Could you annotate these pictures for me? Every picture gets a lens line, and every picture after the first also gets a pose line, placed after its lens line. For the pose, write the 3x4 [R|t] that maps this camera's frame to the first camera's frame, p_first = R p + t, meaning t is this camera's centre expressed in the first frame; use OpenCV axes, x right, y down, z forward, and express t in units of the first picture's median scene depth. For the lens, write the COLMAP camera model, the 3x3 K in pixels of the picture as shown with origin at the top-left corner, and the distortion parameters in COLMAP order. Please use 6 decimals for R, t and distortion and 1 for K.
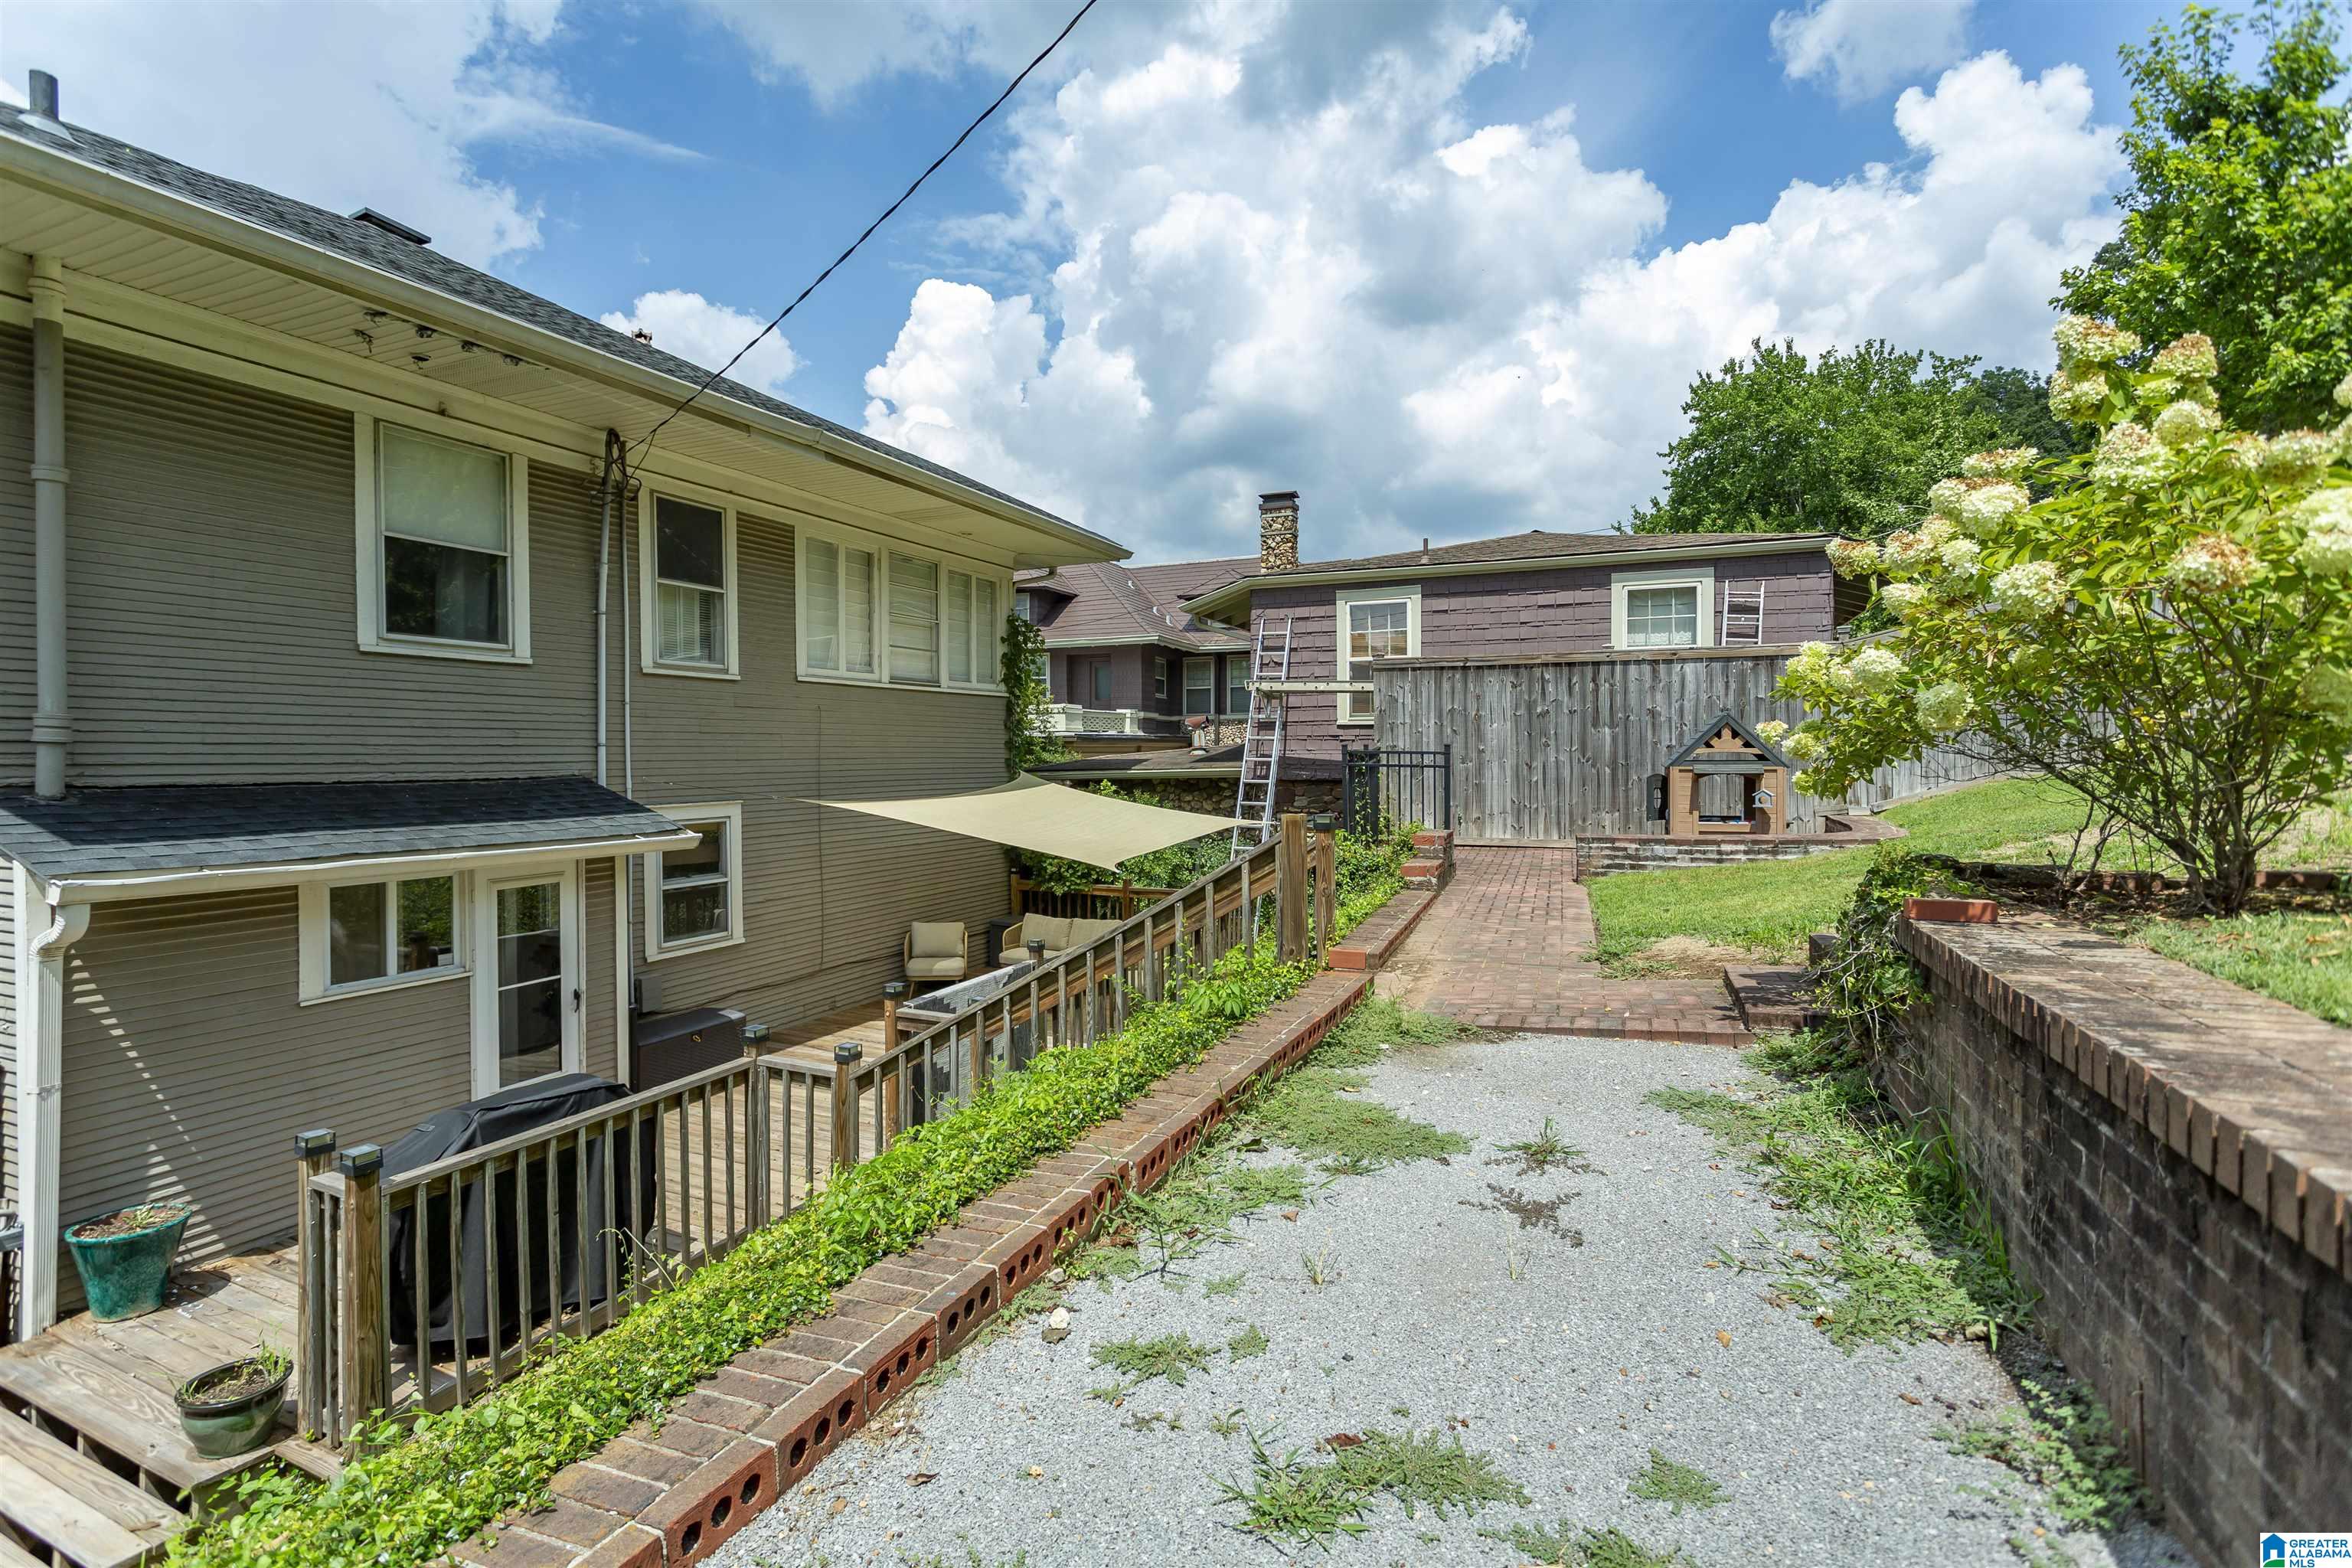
lens RADIAL K [[1105.3, 0, 1128.4], [0, 1105.3, 777.0], [0, 0, 1]] dist [0.003345, 0.001399]
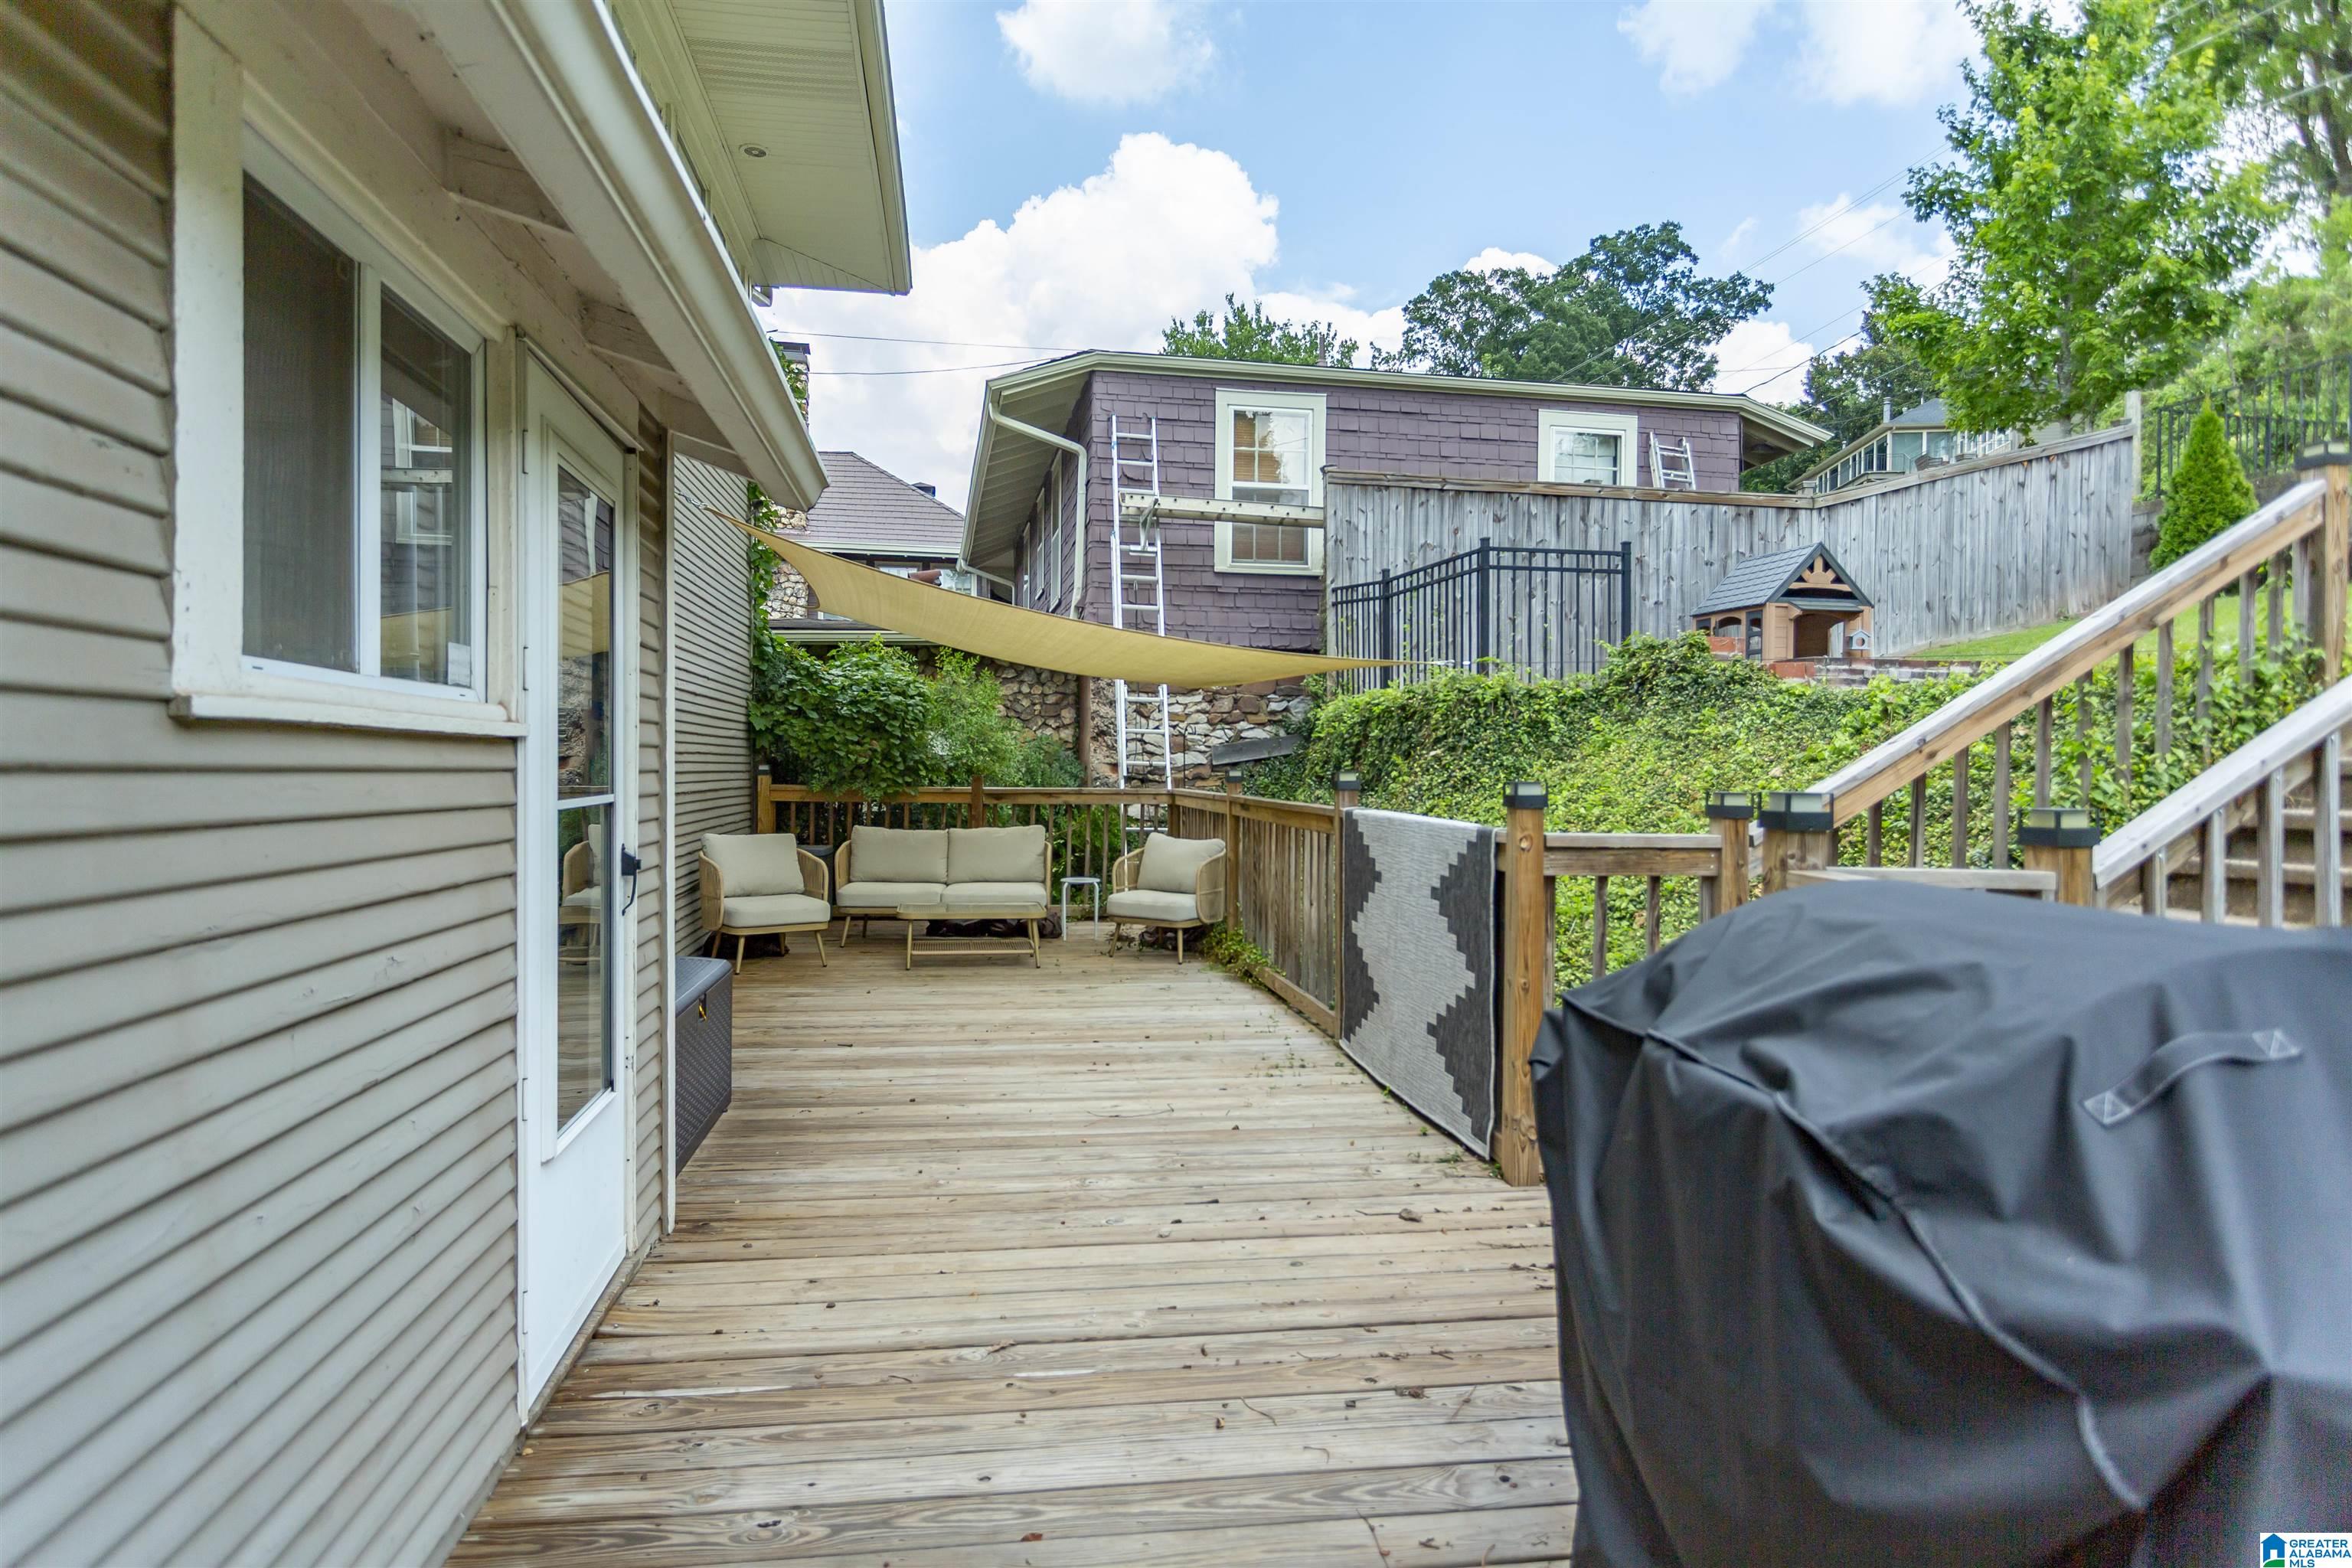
lens RADIAL K [[1254.9, 0, 1126.9], [0, 1254.9, 802.4], [0, 0, 1]] dist [-0.006096, -0.001130]
pose [[0.825709, -0.002430, 0.564092, -0.440030], [-0.003913, 0.999942, 0.010035, 0.131112], [-0.564083, -0.010493, 0.825651, 0.464669]]
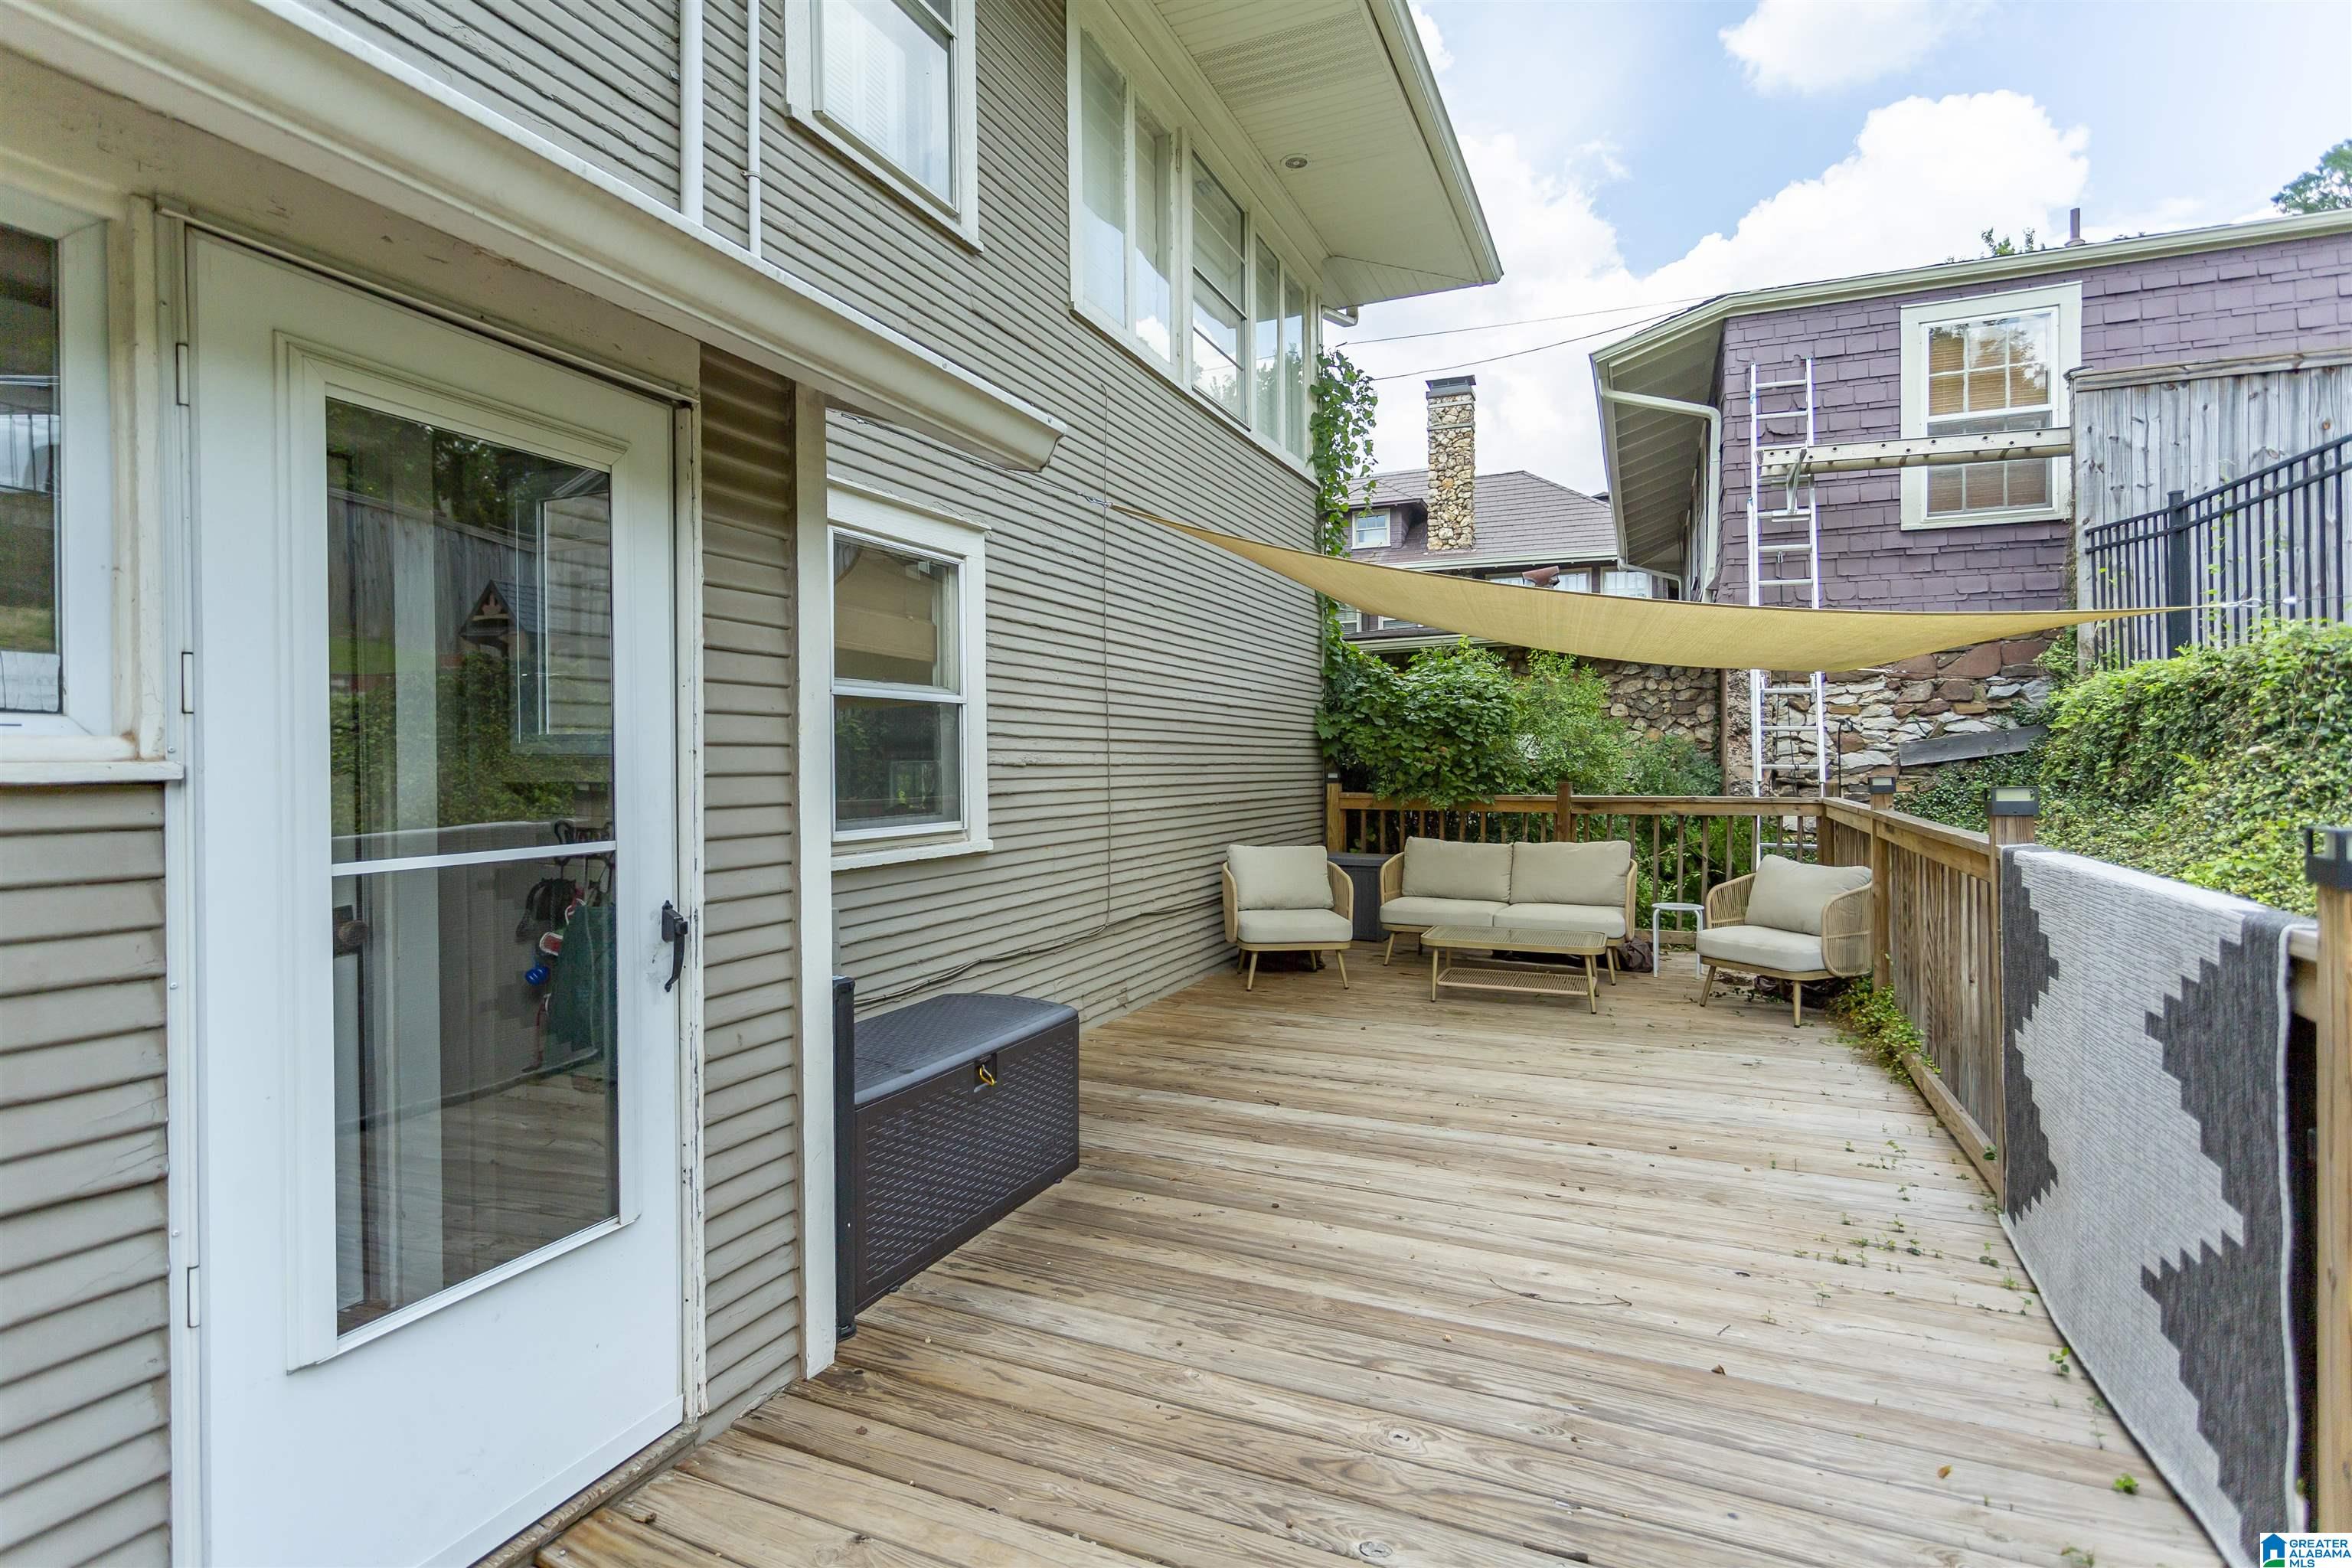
lens RADIAL K [[1105.3, 0, 1128.4], [0, 1105.3, 777.0], [0, 0, 1]] dist [0.003345, 0.001399]
pose [[0.999887, 0.003440, 0.014657, -0.320770], [-0.003332, 0.999968, -0.007331, 0.124290], [-0.014682, 0.007281, 0.999866, 0.546246]]
